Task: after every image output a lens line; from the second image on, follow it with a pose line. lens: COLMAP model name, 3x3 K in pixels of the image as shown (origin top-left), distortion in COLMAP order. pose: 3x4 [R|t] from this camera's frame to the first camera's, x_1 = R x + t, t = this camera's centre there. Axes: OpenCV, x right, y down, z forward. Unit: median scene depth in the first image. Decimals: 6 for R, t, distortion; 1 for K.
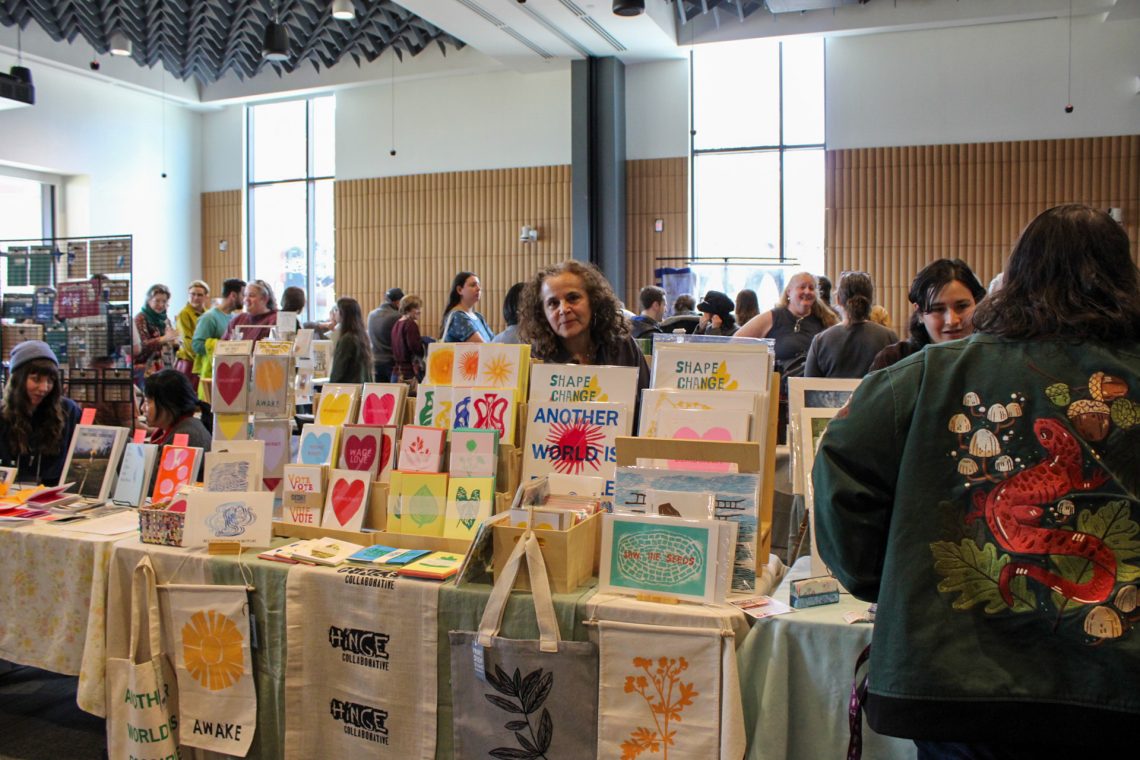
lens RADIAL K [[1342.5, 0, 570.0], [0, 1342.5, 380.0], [0, 0, 1]] dist [-0.410374, 1.047590]
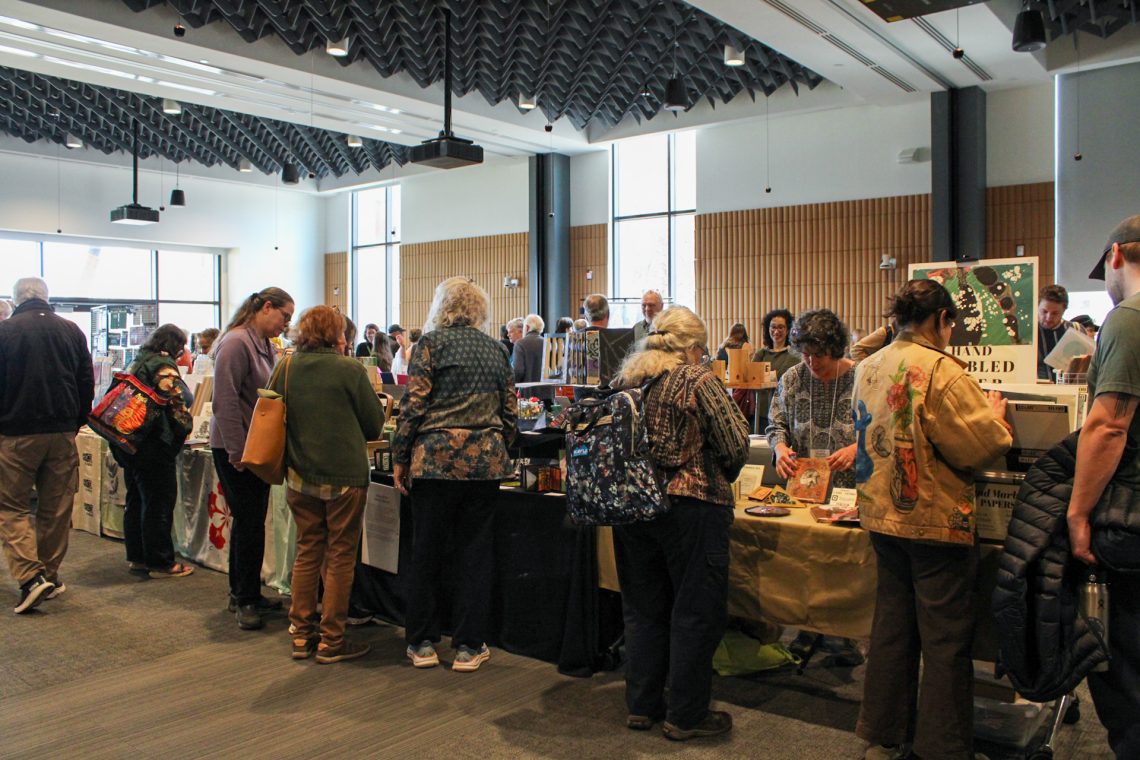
lens RADIAL K [[1342.5, 0, 570.0], [0, 1342.5, 380.0], [0, 0, 1]] dist [-0.410374, 1.047590]
pose [[0.935032, 0.009742, -0.354430, 0.479600], [-0.015595, 0.999785, -0.013662, 0.009092], [0.354221, 0.018302, 0.934983, -0.251299]]
